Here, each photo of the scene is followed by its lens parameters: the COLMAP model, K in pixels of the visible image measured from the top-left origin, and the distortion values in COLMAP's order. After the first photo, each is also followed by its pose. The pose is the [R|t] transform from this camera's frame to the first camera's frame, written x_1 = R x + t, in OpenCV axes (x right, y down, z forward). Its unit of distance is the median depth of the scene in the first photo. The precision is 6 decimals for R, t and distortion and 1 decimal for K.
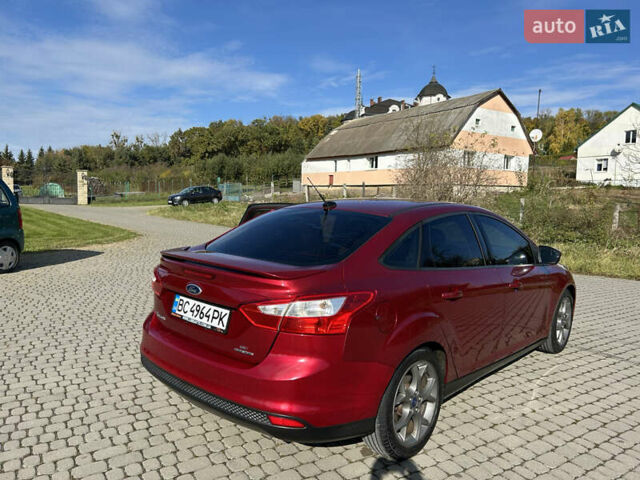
lens RADIAL K [[484.3, 0, 314.8], [0, 484.3, 241.0], [0, 0, 1]] dist [0.017597, -0.005301]
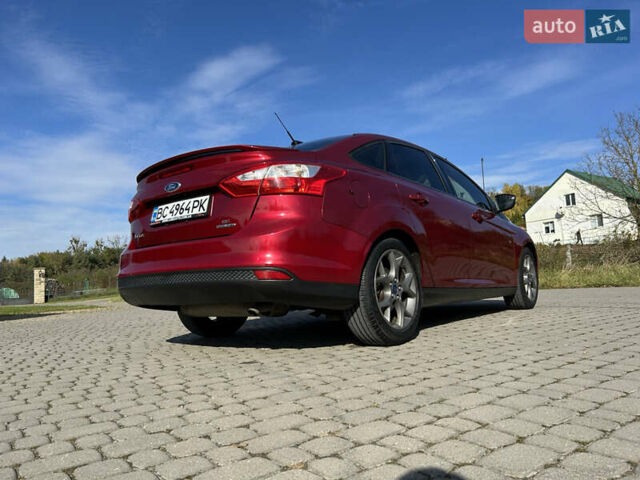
lens RADIAL K [[484.3, 0, 314.8], [0, 484.3, 241.0], [0, 0, 1]] dist [0.017597, -0.005301]
pose [[0.994639, -0.068925, 0.077093, -0.021657], [0.081815, 0.980443, -0.178989, 0.246409], [-0.063248, 0.184337, 0.980826, -0.005402]]
